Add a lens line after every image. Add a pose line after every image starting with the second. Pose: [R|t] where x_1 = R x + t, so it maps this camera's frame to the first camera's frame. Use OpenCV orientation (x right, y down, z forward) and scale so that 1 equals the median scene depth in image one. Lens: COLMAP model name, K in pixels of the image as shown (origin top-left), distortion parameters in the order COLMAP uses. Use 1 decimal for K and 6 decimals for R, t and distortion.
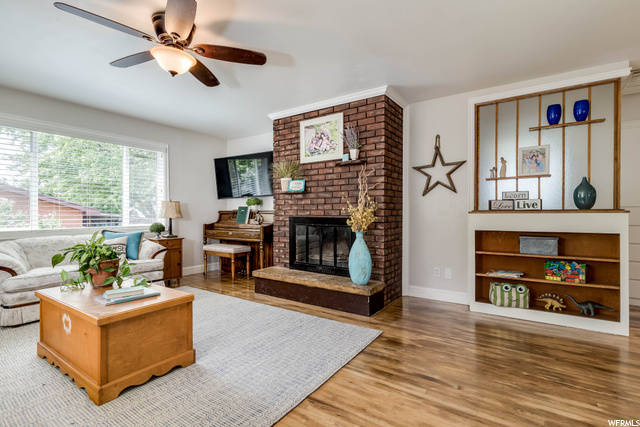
lens RADIAL K [[306.4, 0, 321.2], [0, 306.4, 213.1], [0, 0, 1]] dist [0.000579, 0.000222]
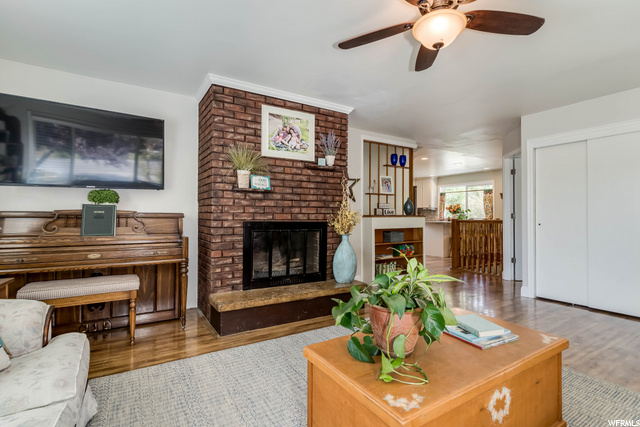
lens RADIAL K [[306.4, 0, 320.9], [0, 306.4, 212.2], [0, 0, 1]] dist [0.000579, 0.000222]
pose [[0.403160, 0.014640, 0.915012, -0.773178], [-0.001469, 0.999881, -0.015351, -0.000438], [-0.915128, 0.004845, 0.403134, 0.552738]]
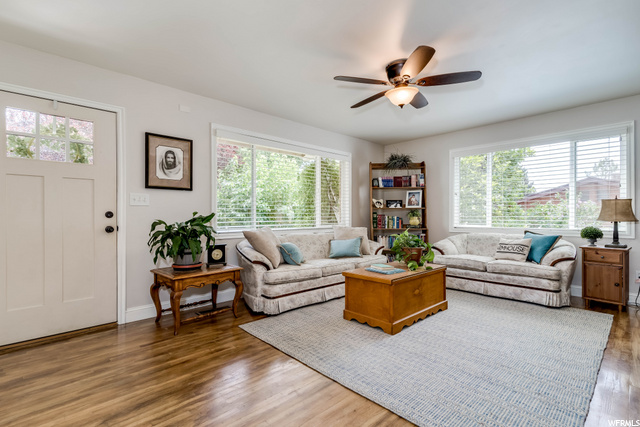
lens RADIAL K [[306.4, 0, 318.7], [0, 306.4, 214.6], [0, 0, 1]] dist [0.000579, 0.000222]
pose [[-0.221196, 0.004013, -0.975221, 0.551960], [-0.000387, 0.999991, 0.004203, -0.004268], [0.975229, 0.001307, -0.221193, 0.625693]]
